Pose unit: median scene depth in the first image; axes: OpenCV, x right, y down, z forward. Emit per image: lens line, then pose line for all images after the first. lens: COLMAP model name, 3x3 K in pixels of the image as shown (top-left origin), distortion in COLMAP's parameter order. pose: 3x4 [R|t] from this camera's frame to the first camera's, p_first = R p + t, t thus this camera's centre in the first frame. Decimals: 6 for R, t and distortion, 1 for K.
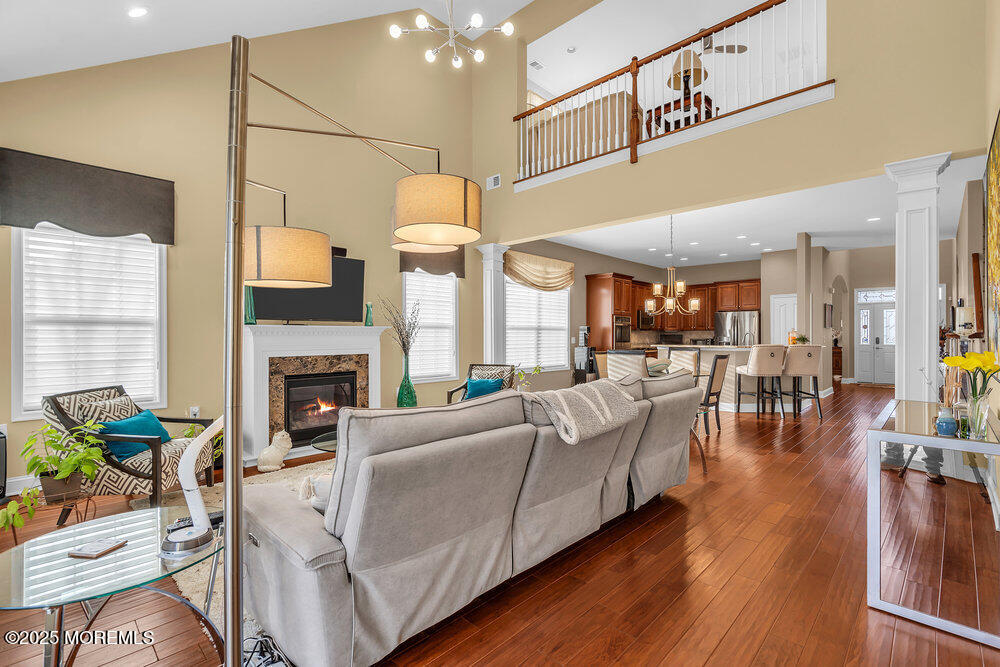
lens RADIAL K [[457.9, 0, 500.0], [0, 457.9, 339.1], [0, 0, 1]] dist [0.000123, 0.000874]
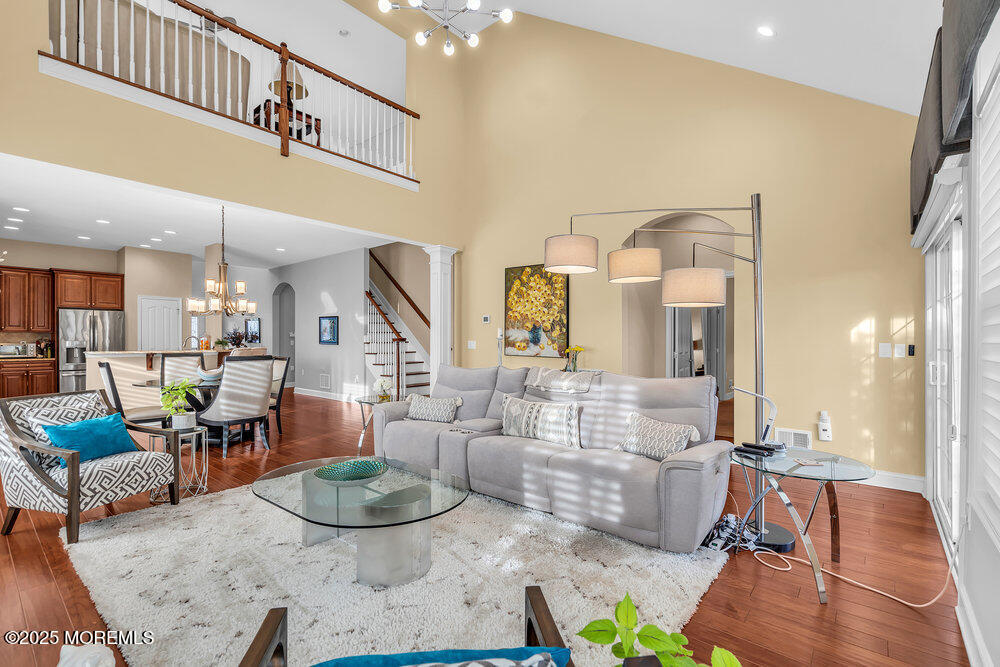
lens RADIAL K [[457.9, 0, 499.1], [0, 457.9, 337.1], [0, 0, 1]] dist [0.000123, 0.000874]
pose [[-0.053845, 0.013370, 0.998460, -0.391329], [-0.001635, 0.999908, -0.013478, -0.001358], [-0.998548, -0.002358, -0.053818, 0.361337]]
